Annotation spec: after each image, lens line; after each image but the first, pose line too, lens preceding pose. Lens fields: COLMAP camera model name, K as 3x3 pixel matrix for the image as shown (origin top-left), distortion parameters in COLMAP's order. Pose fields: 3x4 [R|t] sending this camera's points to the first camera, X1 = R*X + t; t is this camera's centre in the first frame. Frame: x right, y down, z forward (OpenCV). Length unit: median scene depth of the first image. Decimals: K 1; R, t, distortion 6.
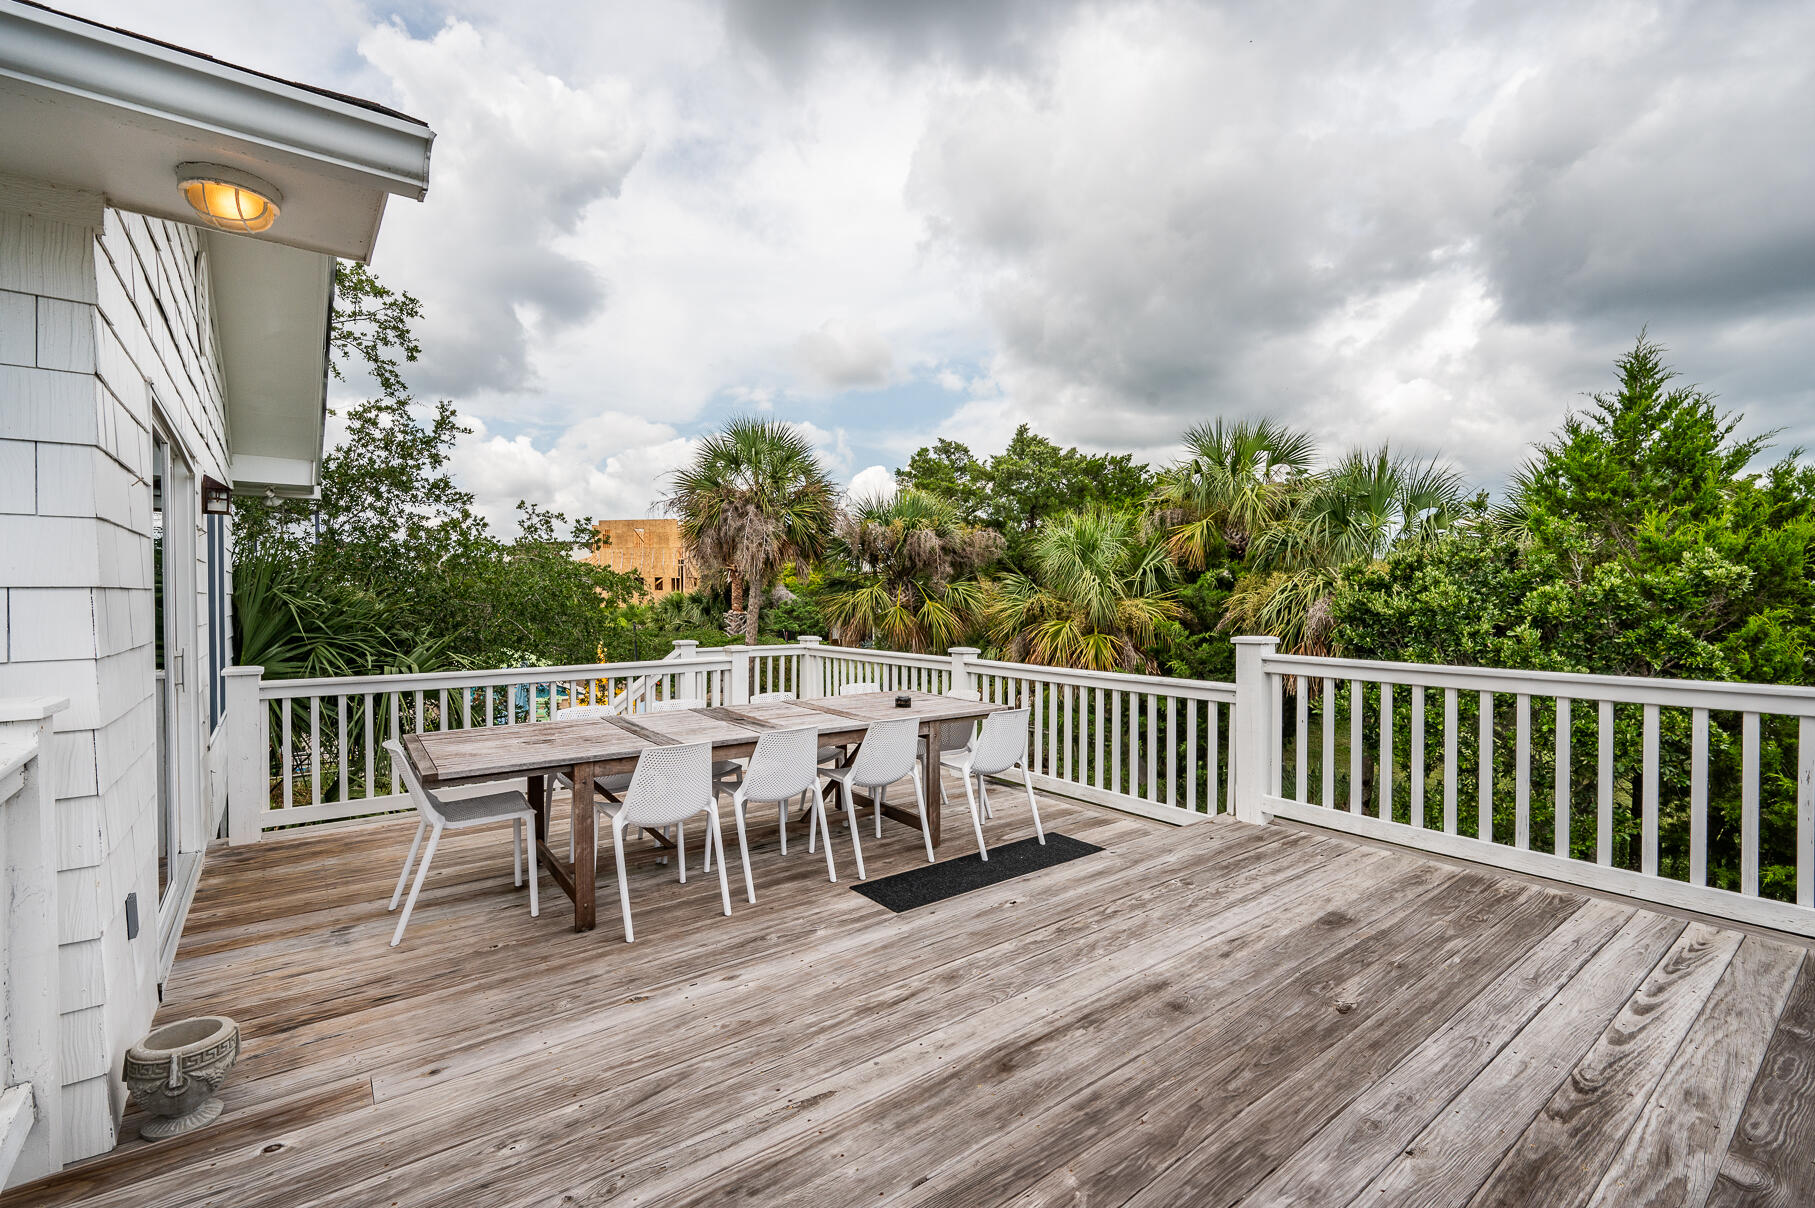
lens RADIAL K [[809.9, 0, 914.5], [0, 809.9, 607.4], [0, 0, 1]] dist [0.002992, 0.000070]
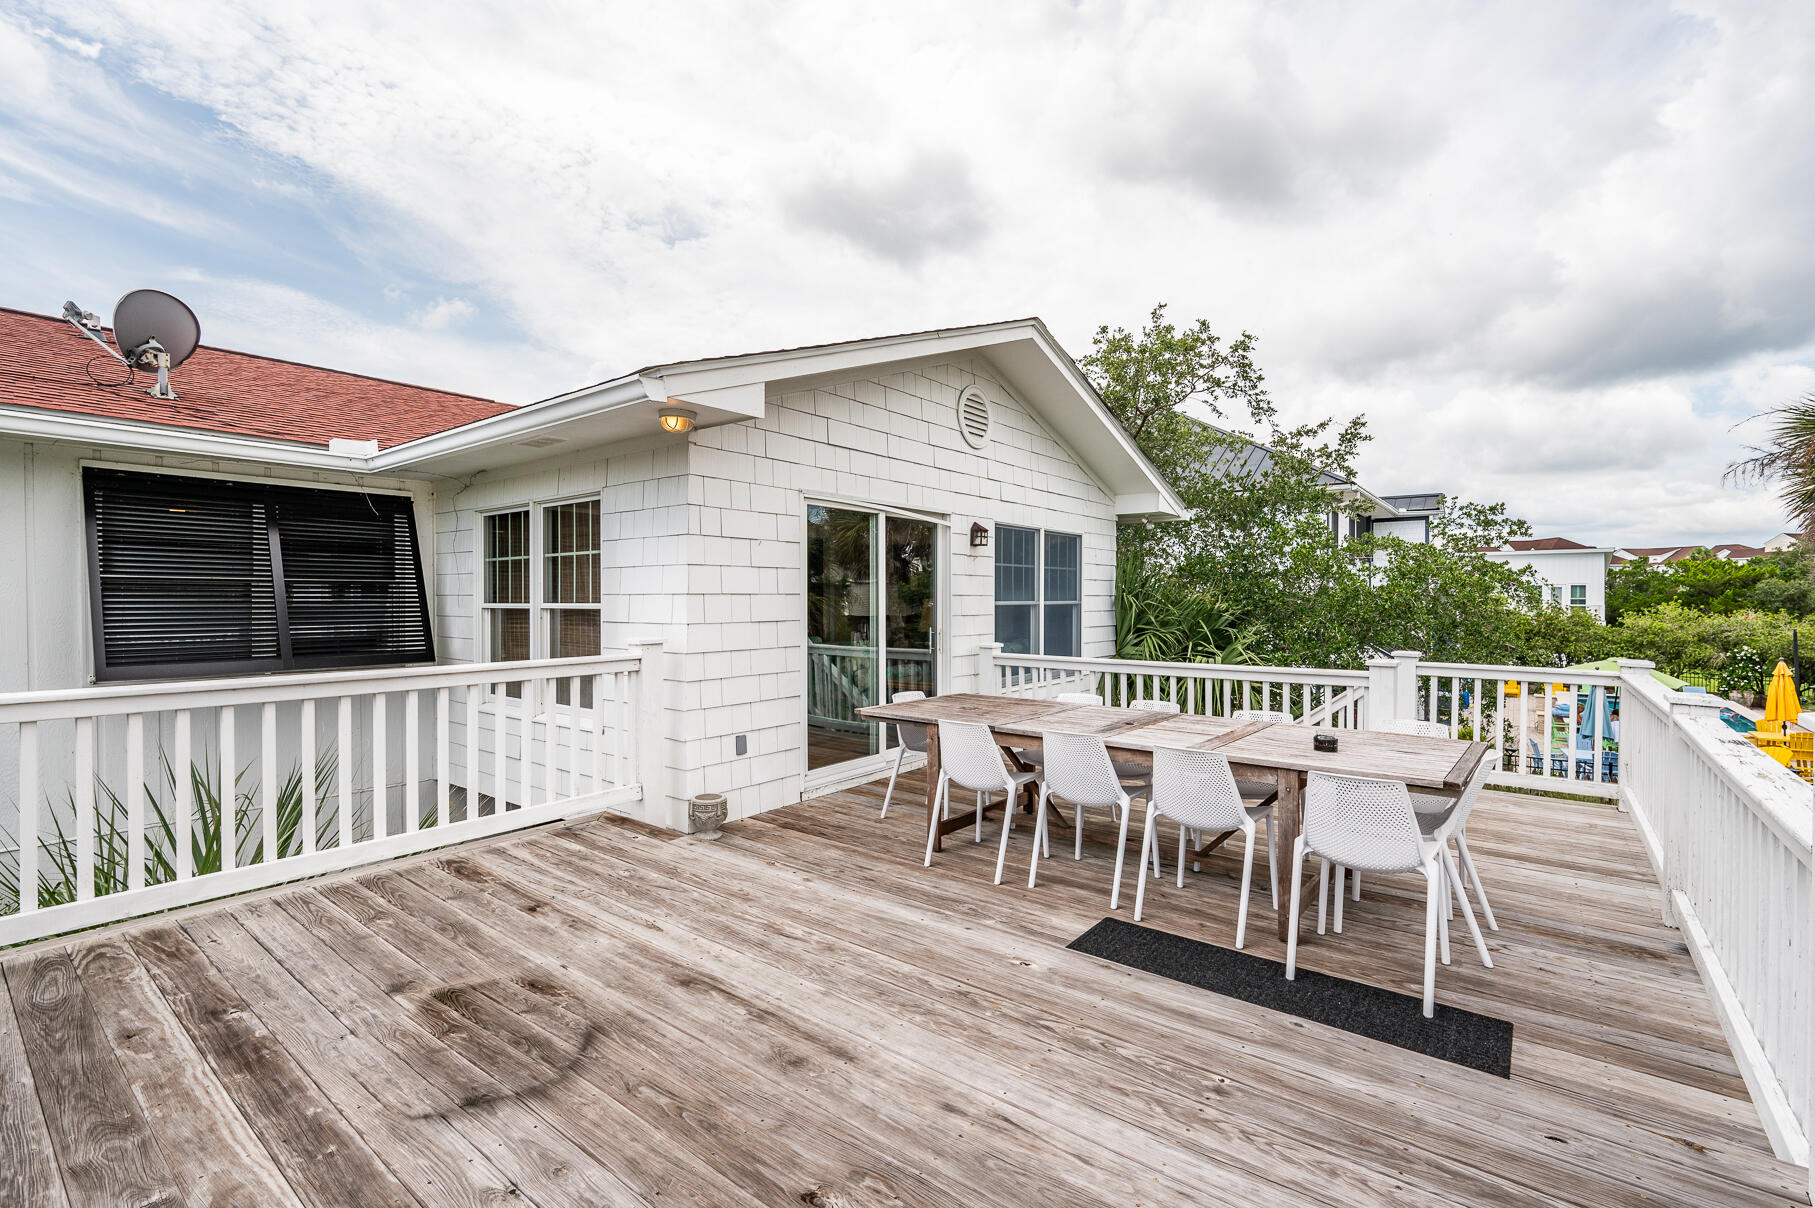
lens RADIAL K [[809.9, 0, 910.7], [0, 809.9, 603.1], [0, 0, 1]] dist [0.002992, 0.000070]
pose [[0.232872, 0.010129, -0.972455, 0.998129], [-0.015126, 0.999863, 0.006792, -0.015972], [0.972390, 0.013127, 0.232994, 0.749068]]
